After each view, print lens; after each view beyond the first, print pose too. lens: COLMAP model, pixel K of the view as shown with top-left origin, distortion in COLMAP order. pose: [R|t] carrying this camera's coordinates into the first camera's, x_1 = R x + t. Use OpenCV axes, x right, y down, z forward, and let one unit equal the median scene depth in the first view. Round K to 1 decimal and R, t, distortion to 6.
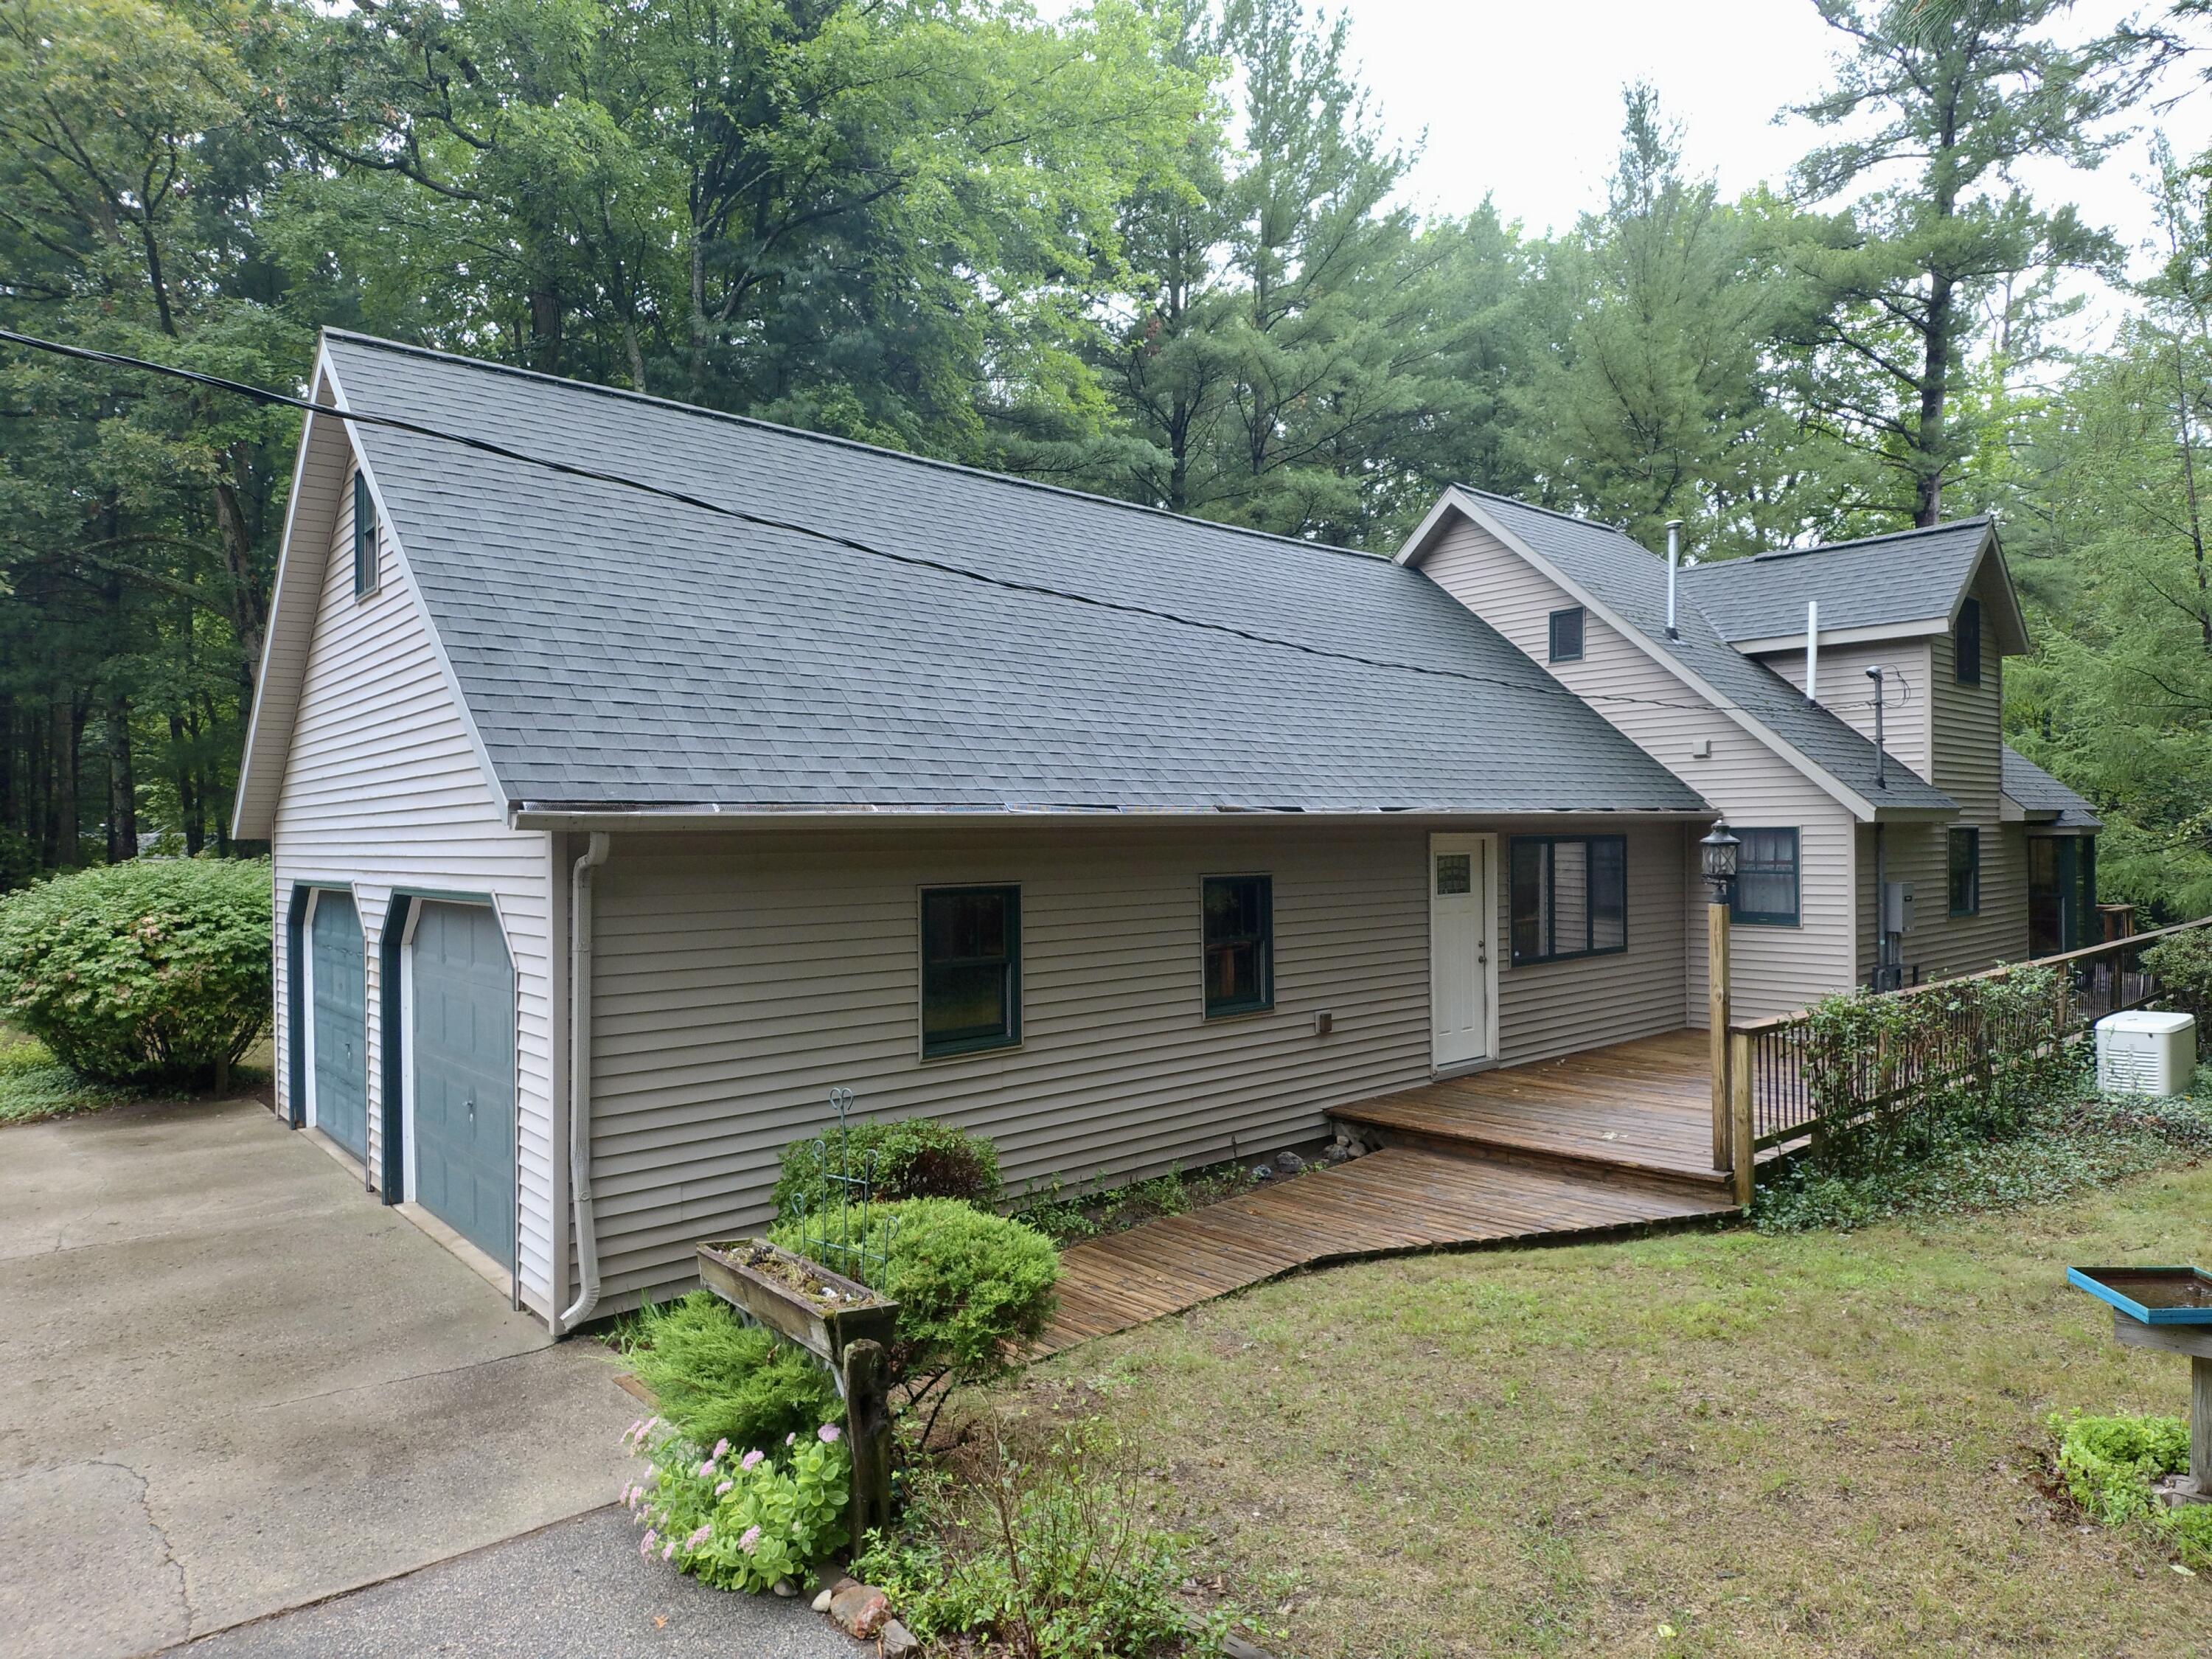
lens RADIAL K [[1311.9, 0, 1136.6], [0, 1311.9, 849.0], [0, 0, 1]] dist [0.069739, -0.097587]
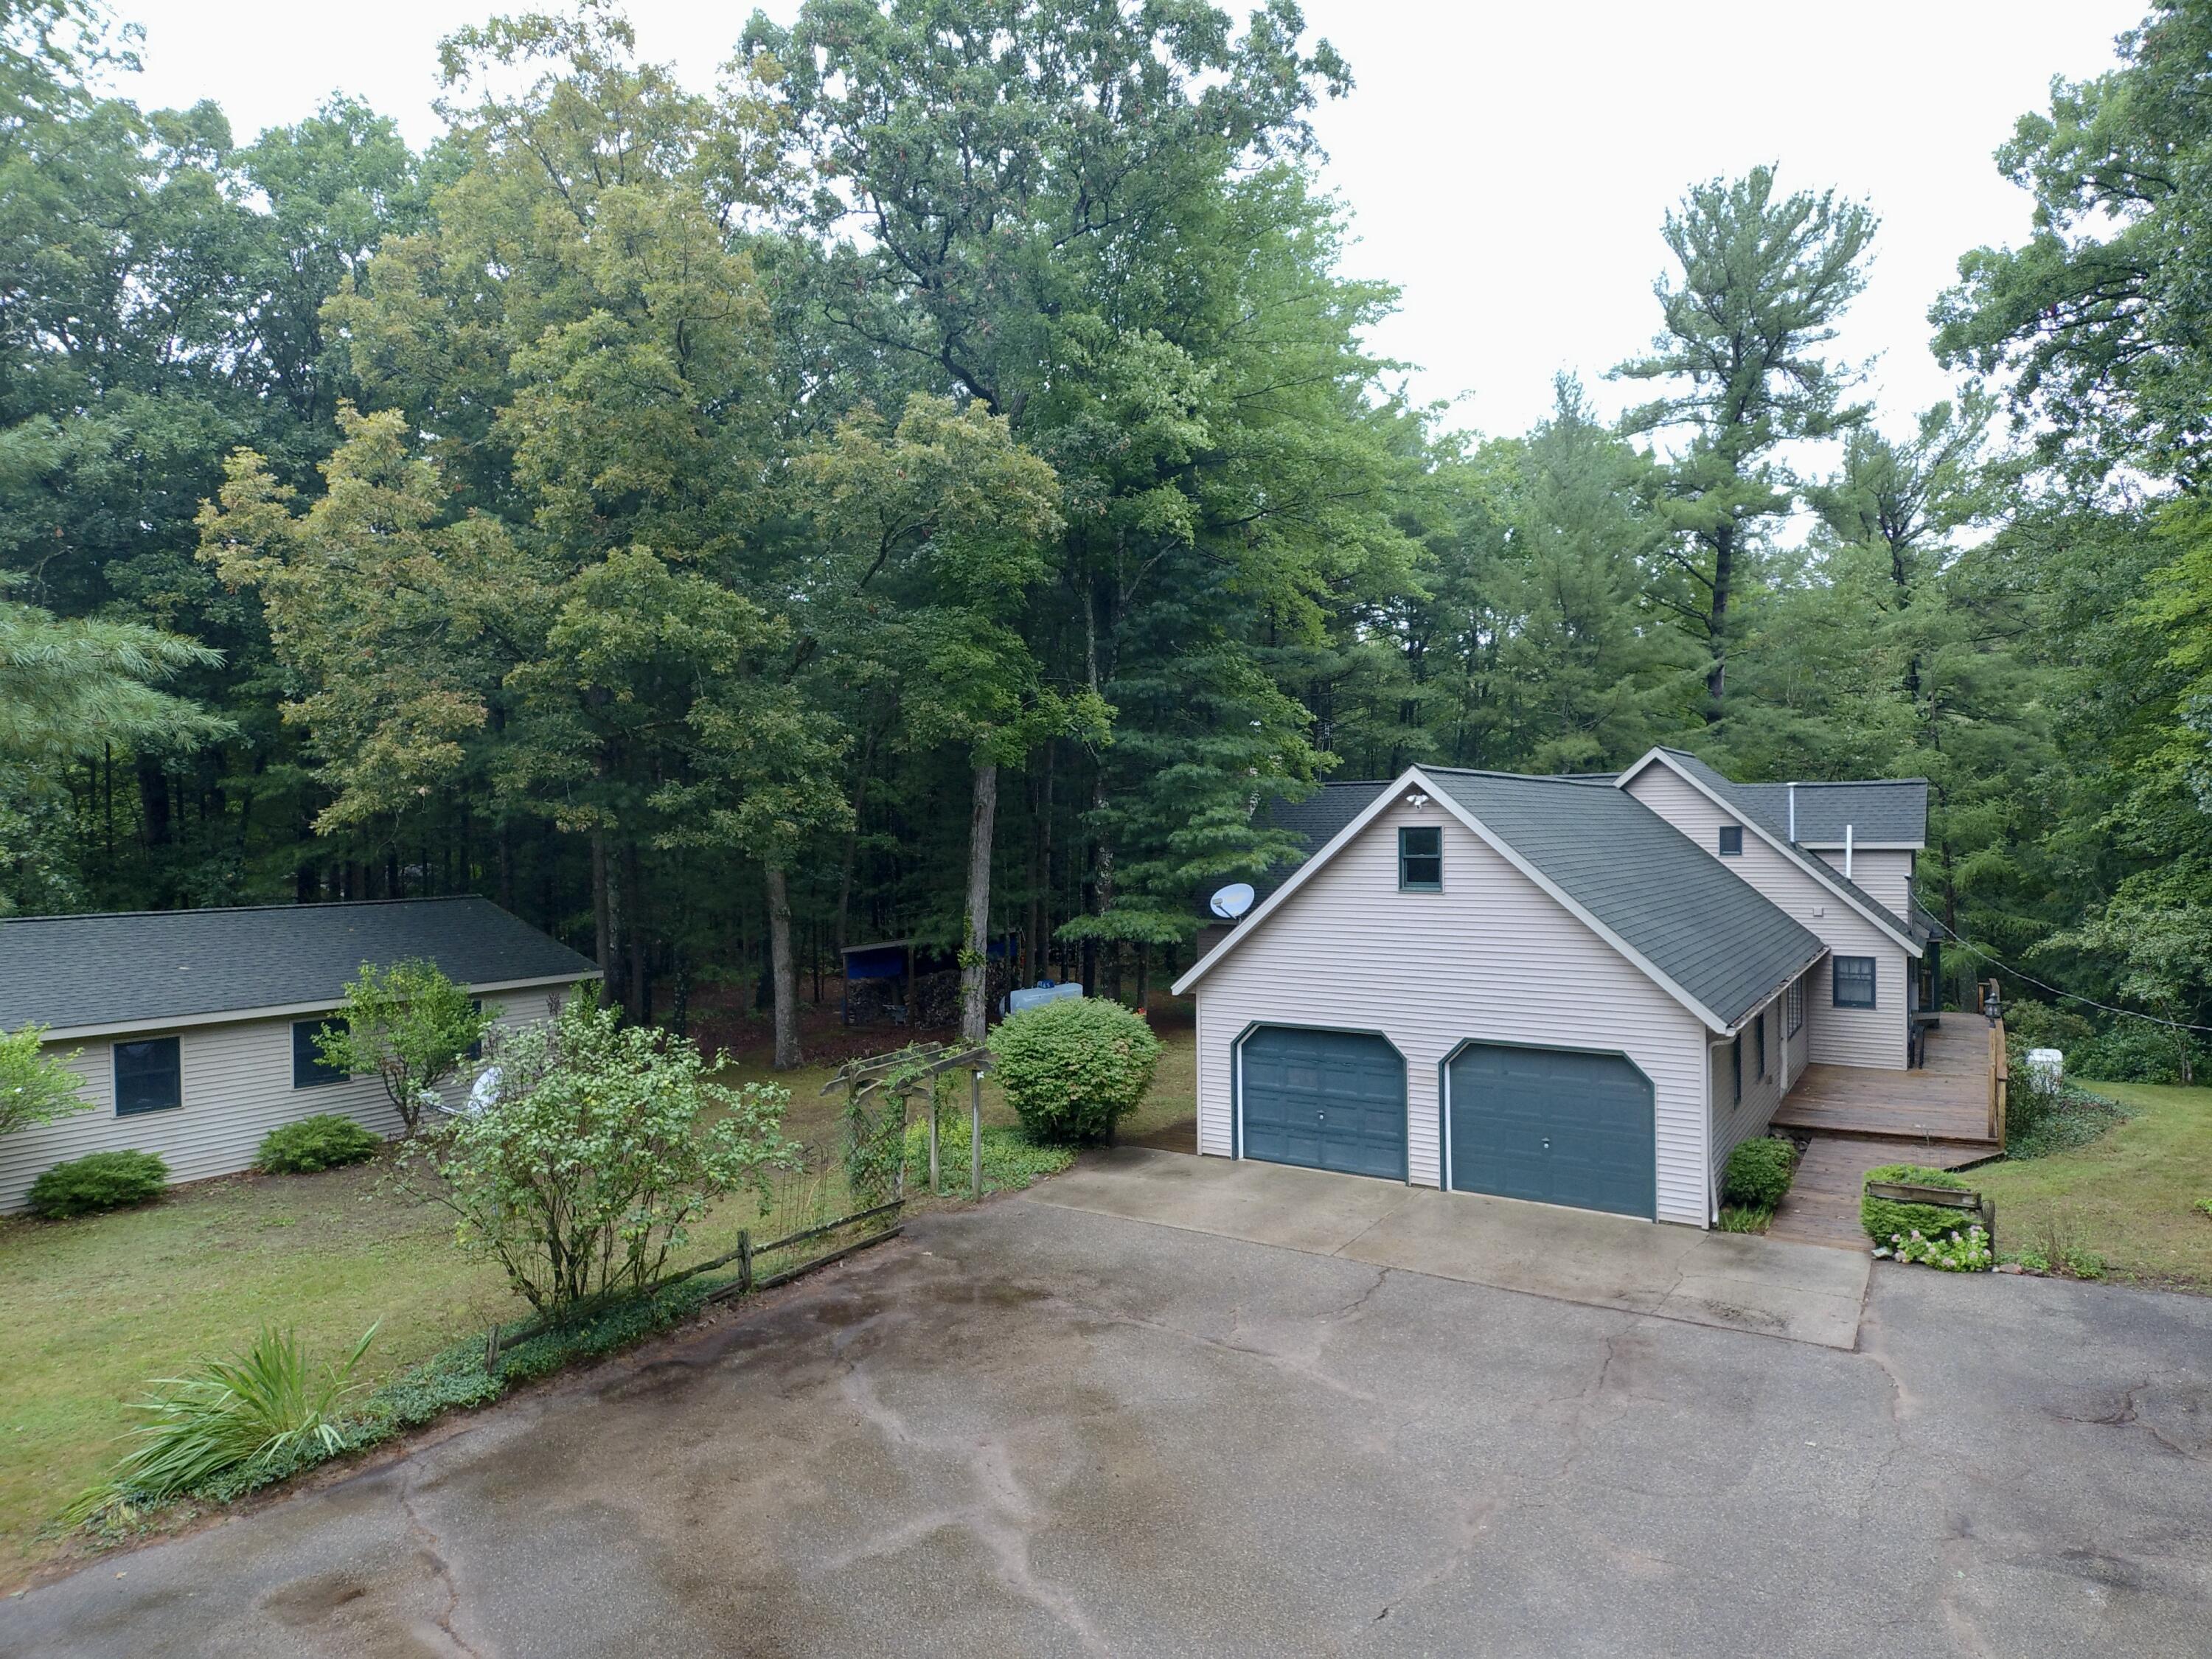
lens RADIAL K [[1311.9, 0, 1136.6], [0, 1311.9, 849.0], [0, 0, 1]] dist [0.069739, -0.097587]
pose [[0.962550, -0.002591, 0.271090, -0.912541], [0.004235, 0.999976, -0.005480, -0.145354], [-0.271070, 0.006423, 0.962538, -0.476549]]
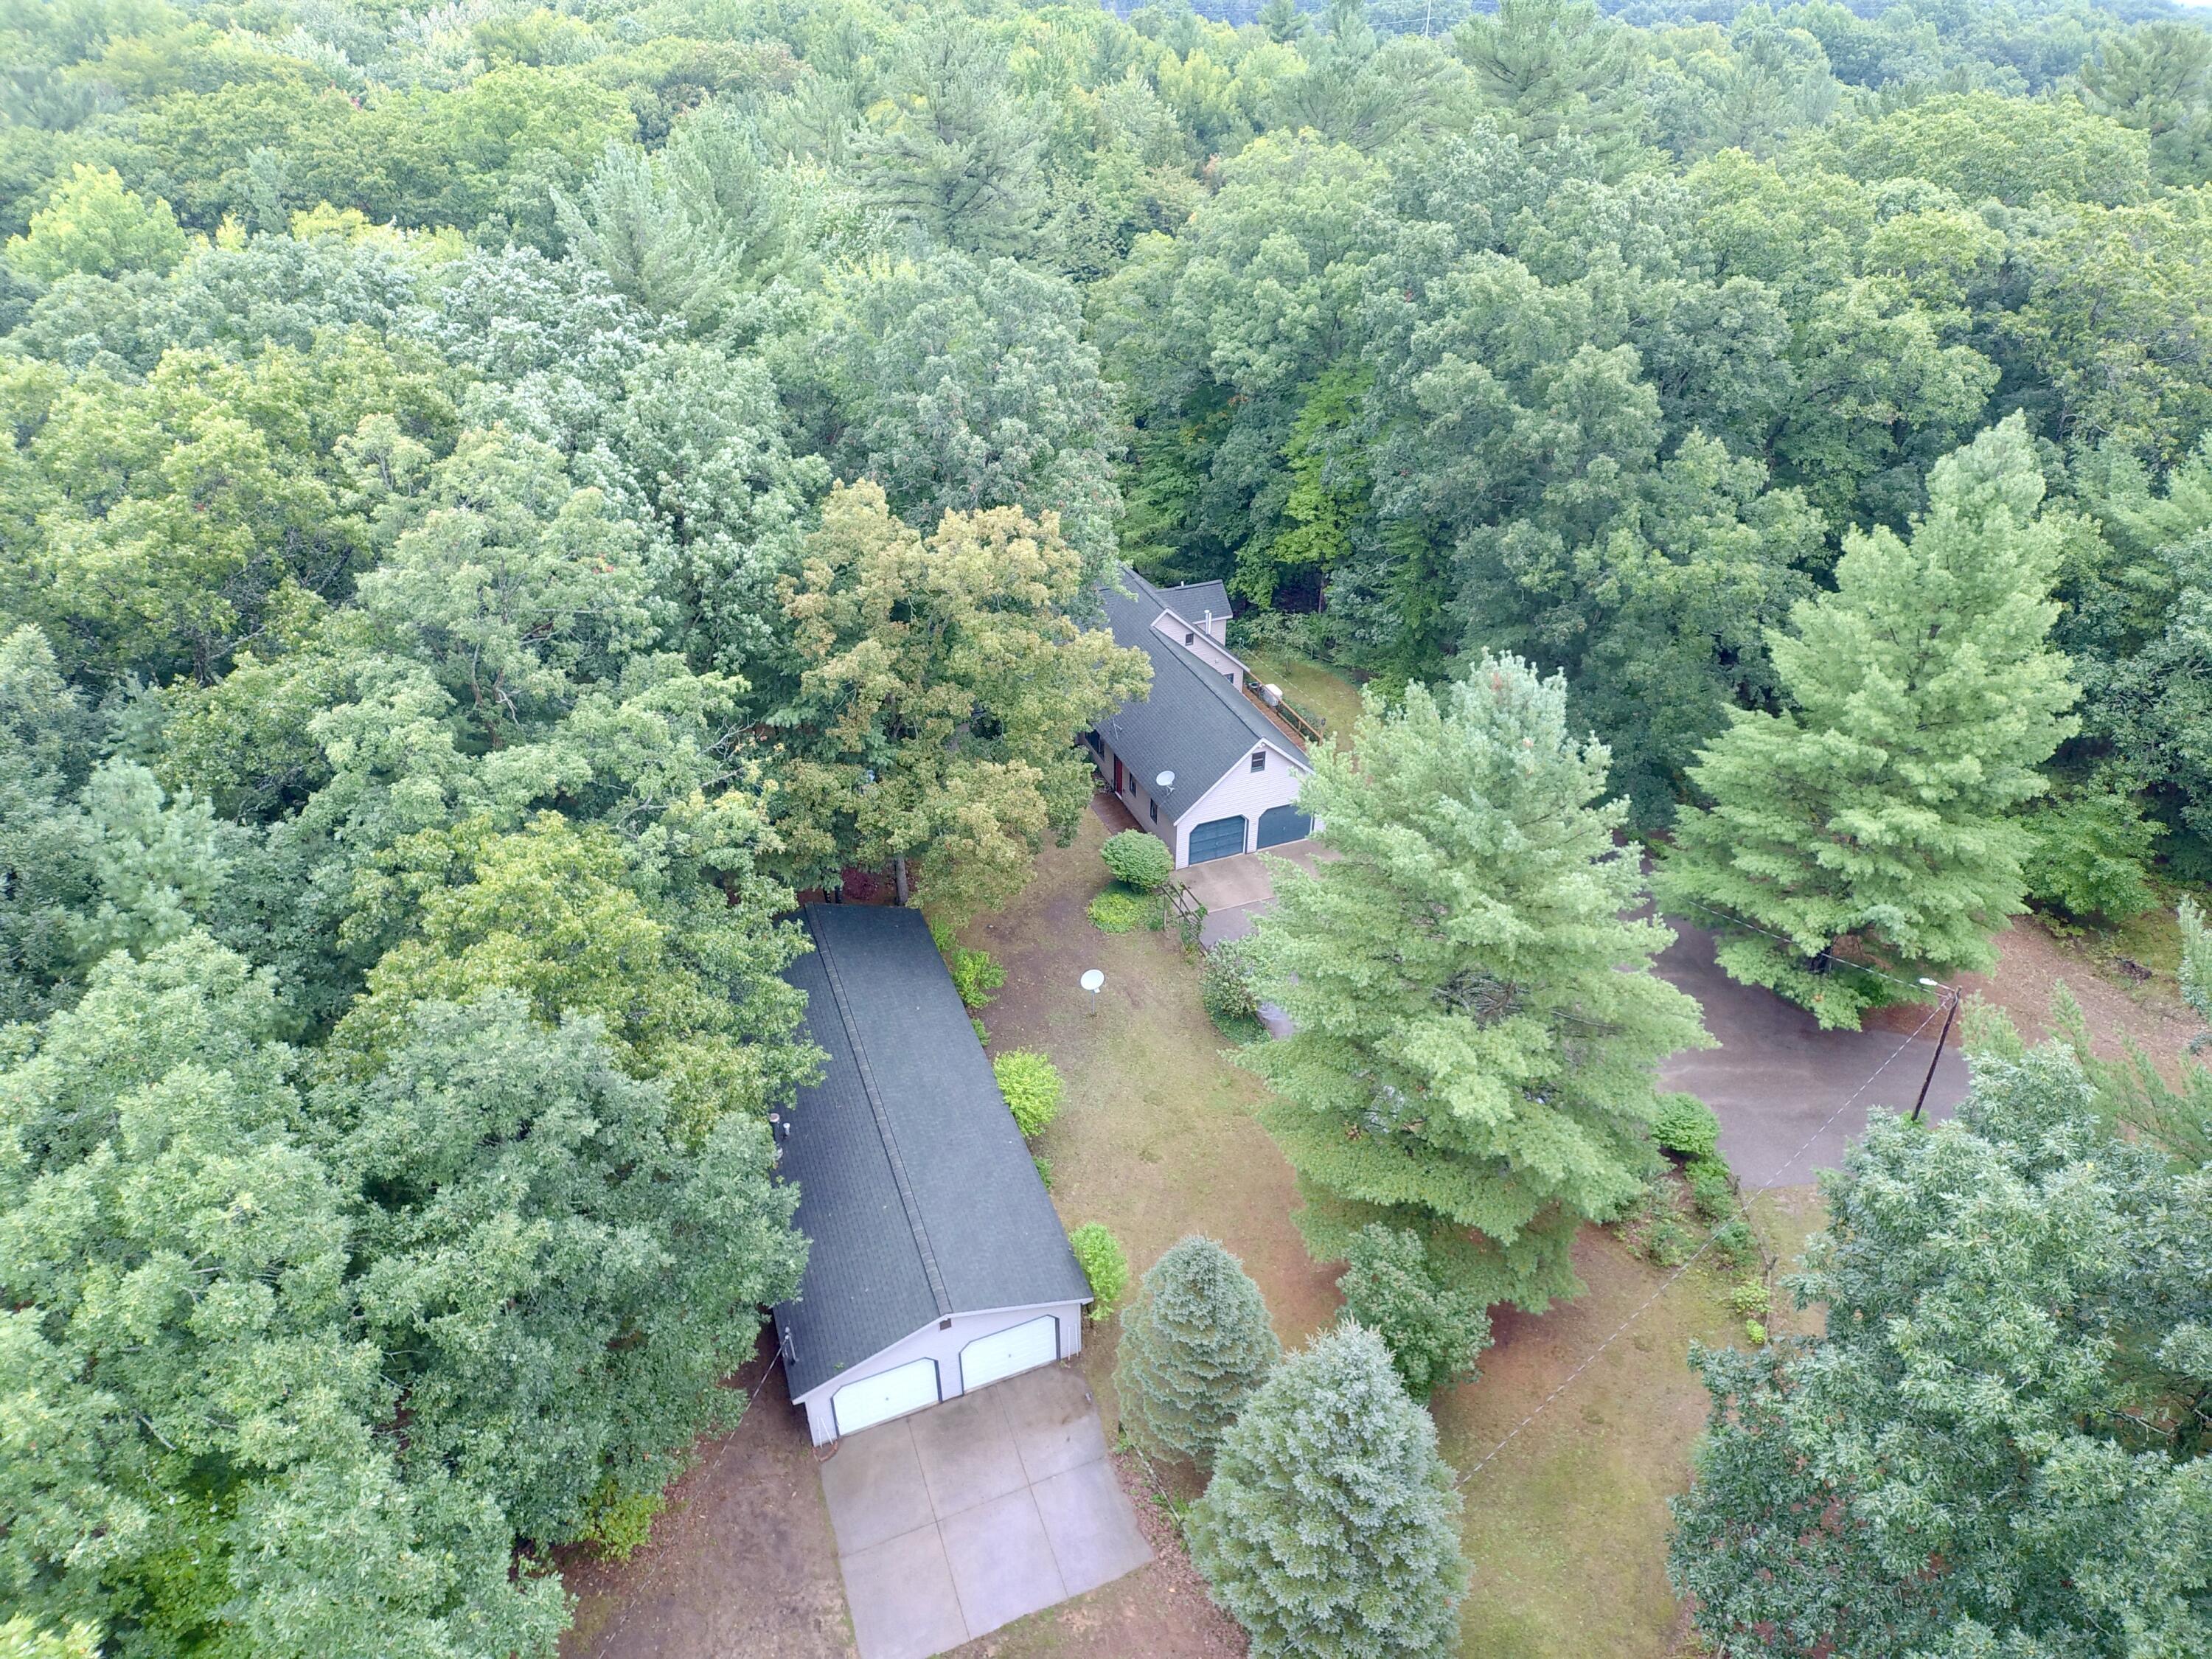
lens RADIAL K [[1311.9, 0, 1136.6], [0, 1311.9, 849.0], [0, 0, 1]] dist [0.069739, -0.097587]
pose [[0.337953, -0.498019, 0.798602, -3.357047], [-0.005729, 0.847422, 0.530888, -1.795840], [-0.941146, -0.183990, 0.283536, -0.130164]]
